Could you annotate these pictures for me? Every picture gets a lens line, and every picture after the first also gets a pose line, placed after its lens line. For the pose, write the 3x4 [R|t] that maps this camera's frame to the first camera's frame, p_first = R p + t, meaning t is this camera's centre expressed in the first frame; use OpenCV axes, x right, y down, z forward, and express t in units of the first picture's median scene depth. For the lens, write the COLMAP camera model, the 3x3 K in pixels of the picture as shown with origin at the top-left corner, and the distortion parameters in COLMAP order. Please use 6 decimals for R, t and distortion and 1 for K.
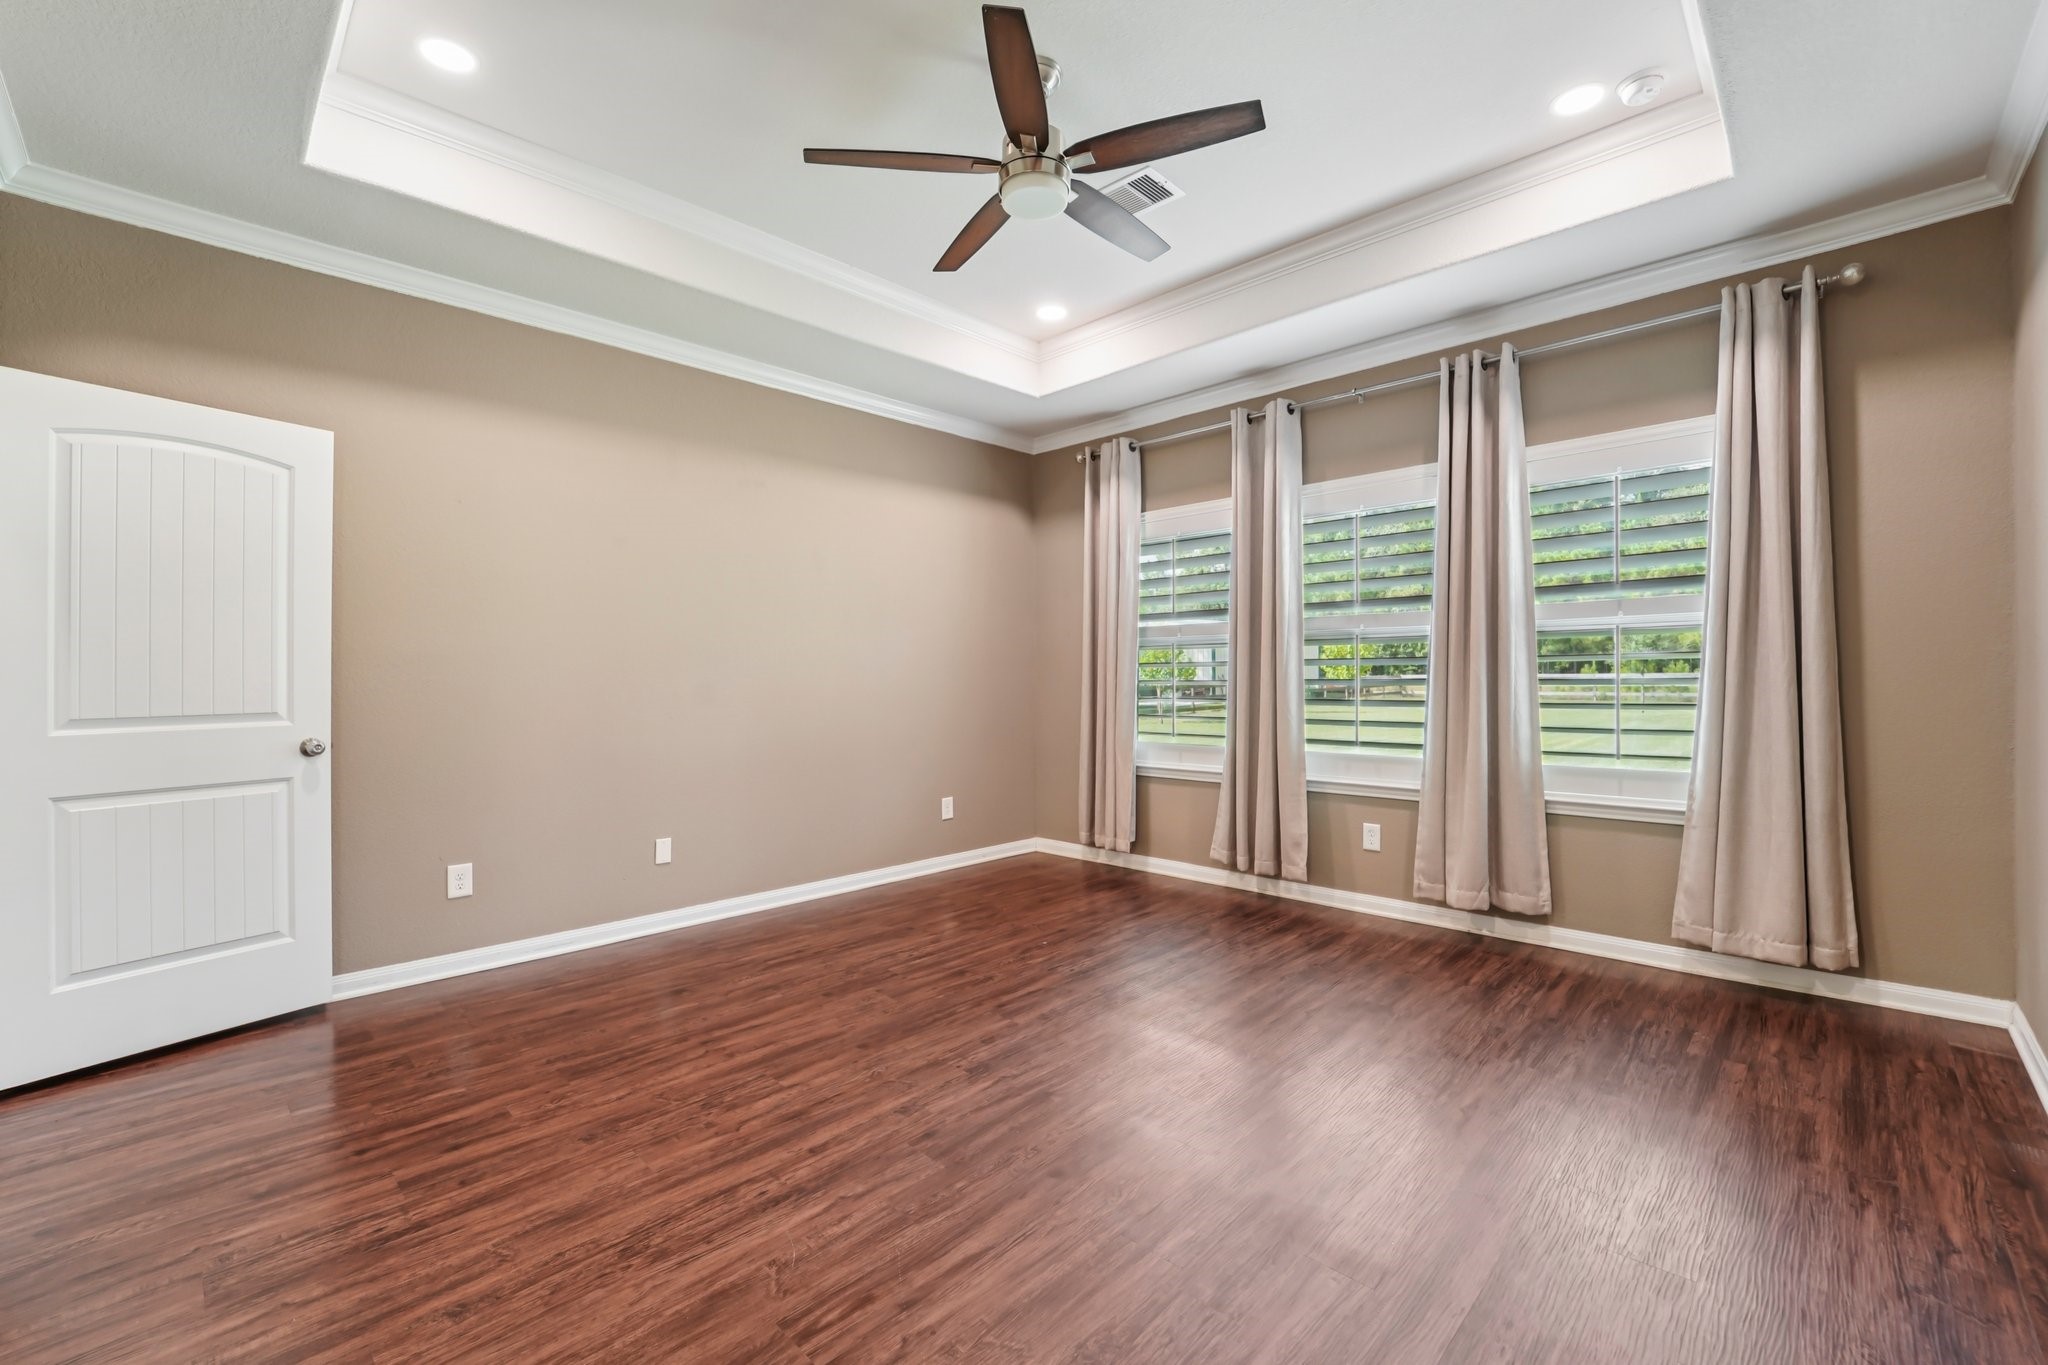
lens RADIAL K [[852.4, 0, 1078.0], [0, 852.4, 647.7], [0, 0, 1]] dist [-0.011095, -0.001413]
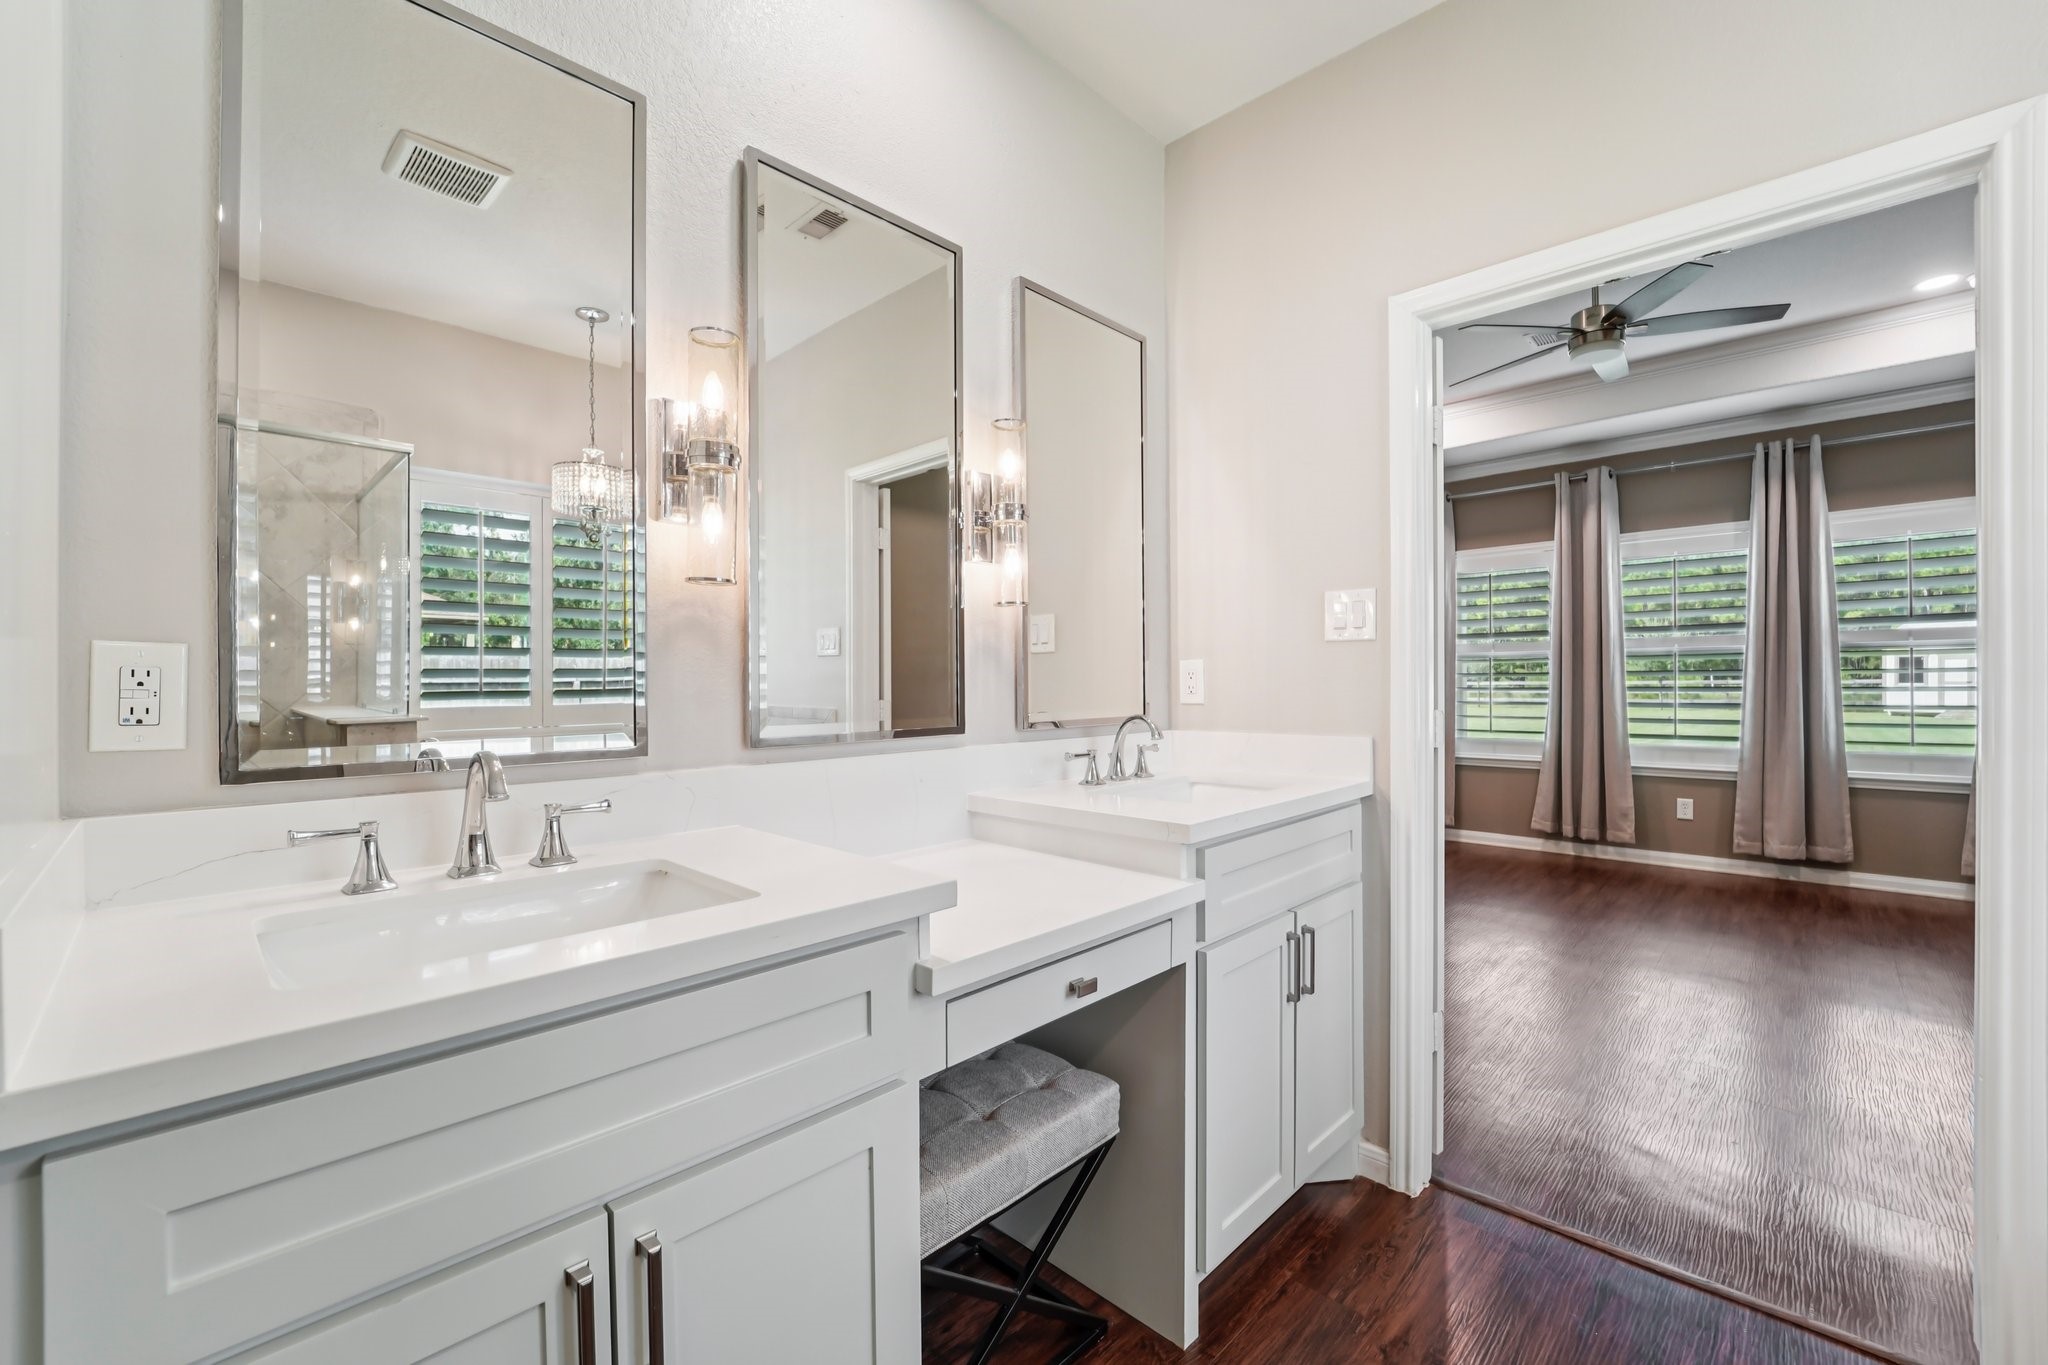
lens RADIAL K [[852.4, 0, 1089.9], [0, 852.4, 656.6], [0, 0, 1]] dist [-0.011095, -0.001413]
pose [[0.999855, 0.005492, 0.016090, -0.650078], [-0.005486, 0.999985, -0.000404, -0.003663], [-0.016092, 0.000316, 0.999870, -0.302345]]
